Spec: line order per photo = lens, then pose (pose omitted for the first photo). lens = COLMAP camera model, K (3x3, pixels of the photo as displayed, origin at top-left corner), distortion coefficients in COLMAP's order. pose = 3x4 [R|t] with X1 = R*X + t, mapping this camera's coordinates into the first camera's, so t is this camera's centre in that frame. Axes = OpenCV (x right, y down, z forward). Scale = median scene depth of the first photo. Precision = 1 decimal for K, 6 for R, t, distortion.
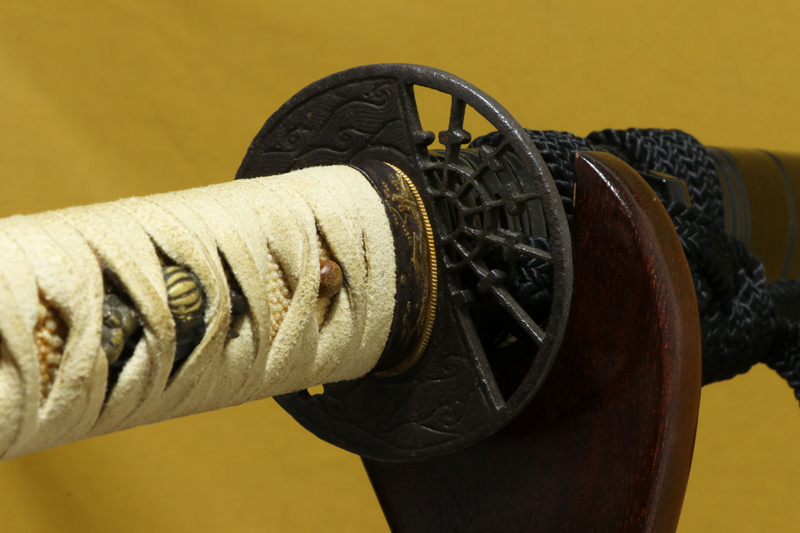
lens RADIAL K [[2082.2, 0, 399.1], [0, 2082.2, 263.0], [0, 0, 1]] dist [0.085057, 0.000000]
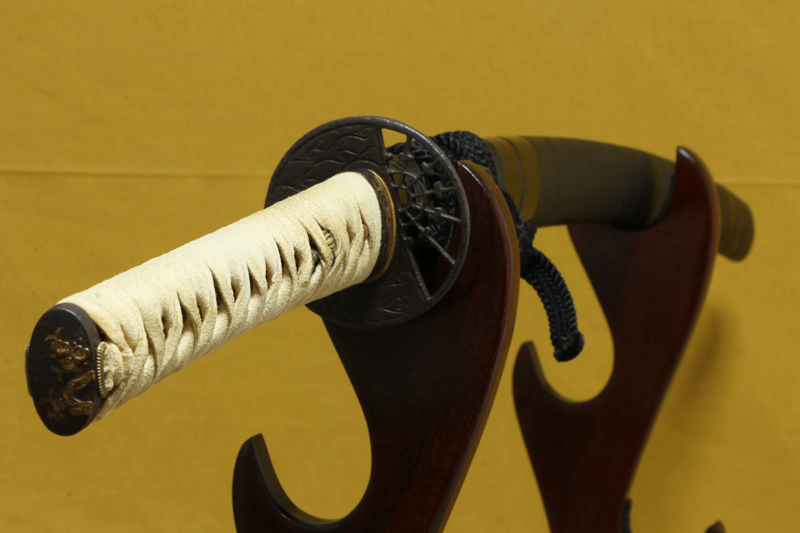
lens RADIAL K [[3222.9, 0, 400.0], [0, 3222.9, 269.0], [0, 0, 1]] dist [1.338323, 0.000000]
pose [[0.966921, -0.005444, 0.255017, -0.729643], [-0.005488, 0.999097, 0.042134, -0.082069], [-0.255016, -0.042140, 0.966018, -1.846568]]
